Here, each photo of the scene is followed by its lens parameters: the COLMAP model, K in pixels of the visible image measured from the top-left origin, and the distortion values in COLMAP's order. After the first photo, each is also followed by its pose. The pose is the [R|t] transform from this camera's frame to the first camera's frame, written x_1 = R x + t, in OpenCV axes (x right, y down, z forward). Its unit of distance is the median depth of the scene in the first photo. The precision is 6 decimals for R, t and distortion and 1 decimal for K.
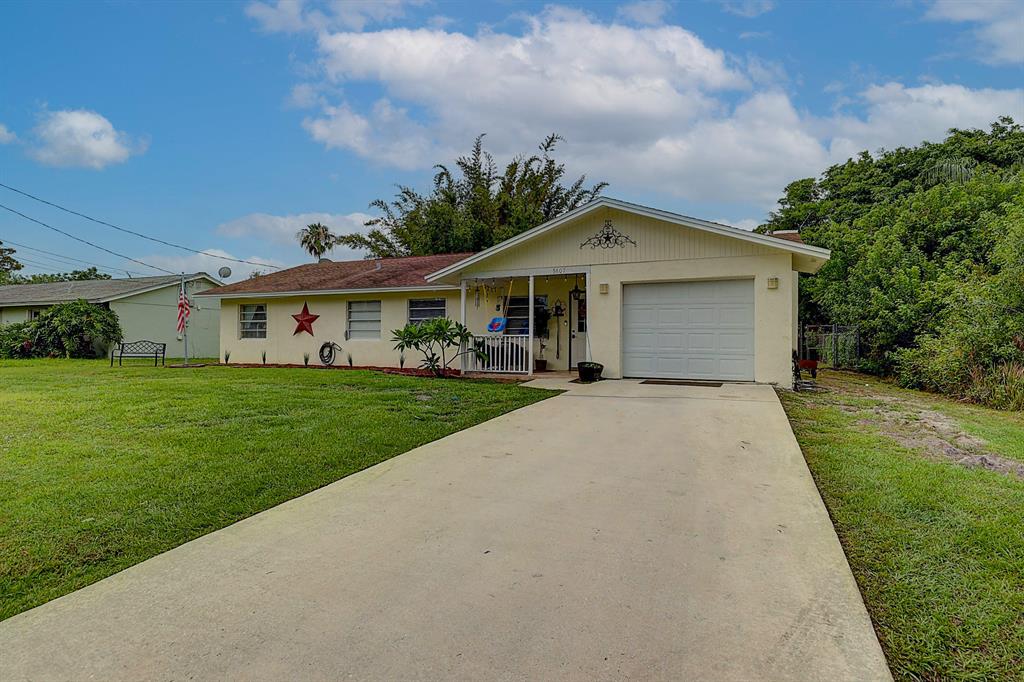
lens RADIAL K [[569.7, 0, 514.0], [0, 569.7, 332.7], [0, 0, 1]] dist [-0.005798, -0.000524]
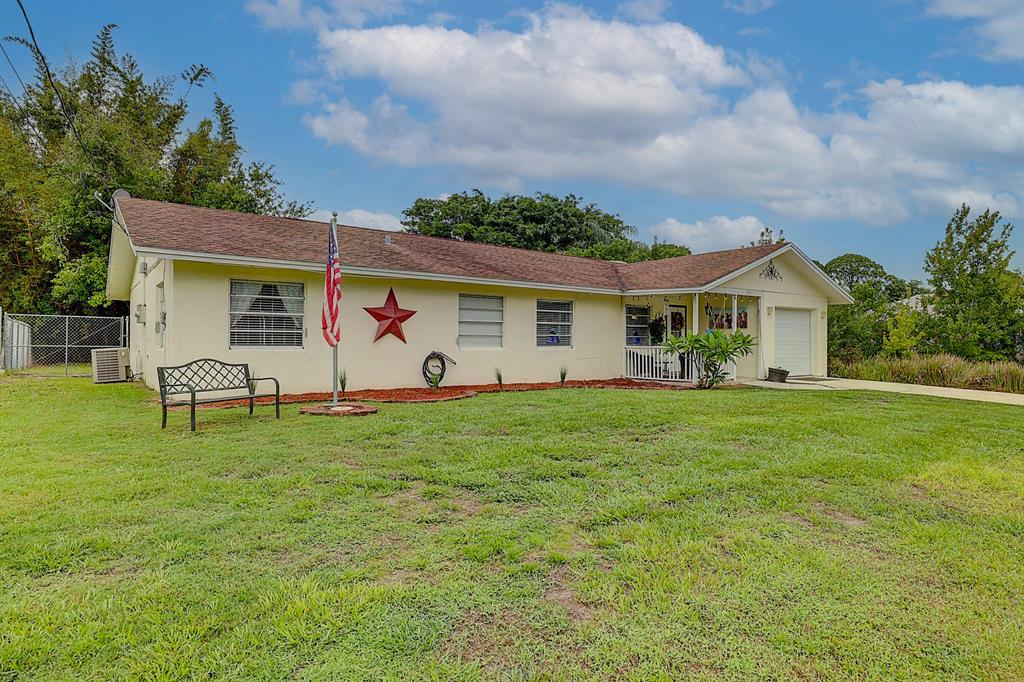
lens RADIAL K [[569.7, 0, 514.0], [0, 569.7, 332.7], [0, 0, 1]] dist [-0.005798, -0.000524]
pose [[0.493616, 0.010201, 0.869620, -0.866879], [-0.023520, 0.999722, 0.001623, -0.009644], [-0.869362, -0.021254, 0.493719, 0.591560]]
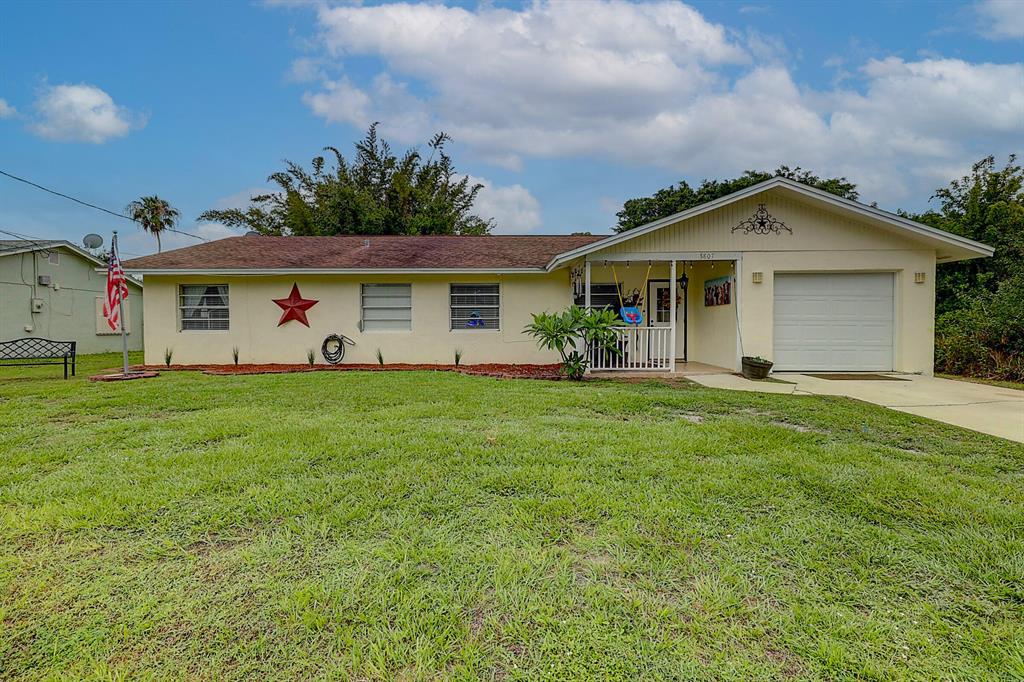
lens RADIAL K [[459.3, 0, 513.1], [0, 459.3, 333.5], [0, 0, 1]] dist [0.000211, -0.000310]
pose [[0.919646, -0.014713, 0.392473, -0.350089], [-0.000272, 0.999274, 0.038100, -0.009576], [-0.392749, -0.035146, 0.918974, 0.316144]]
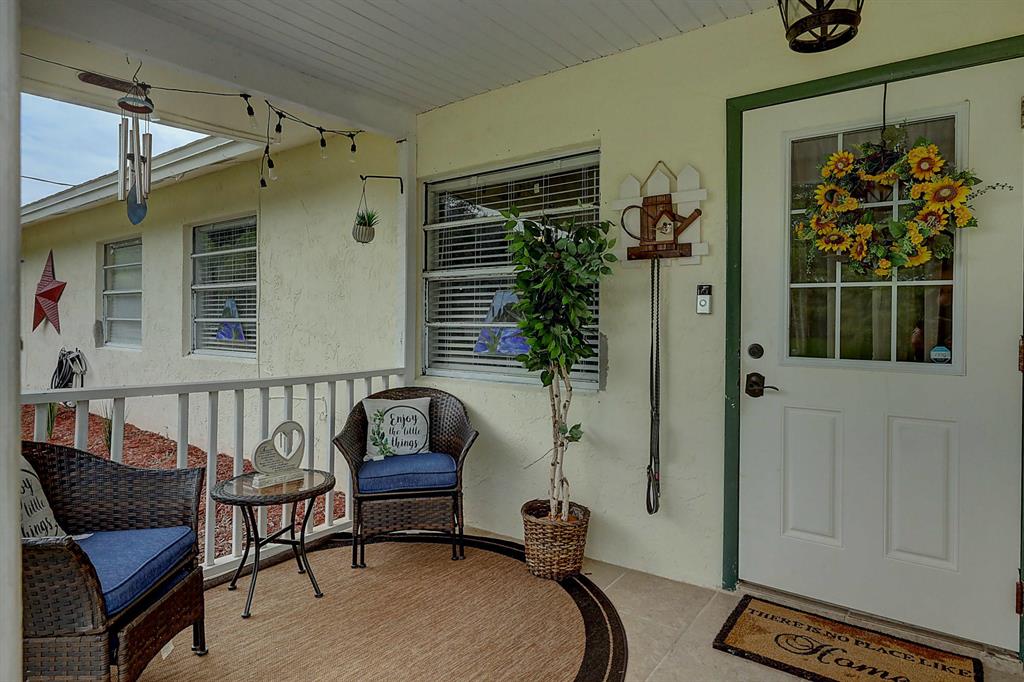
lens RADIAL K [[569.7, 0, 514.0], [0, 569.7, 332.7], [0, 0, 1]] dist [-0.005798, -0.000524]
pose [[0.978708, 0.004722, -0.205203, 0.059828], [0.004359, 0.999032, 0.043775, -0.012517], [0.205211, -0.043738, 0.977740, 0.699600]]
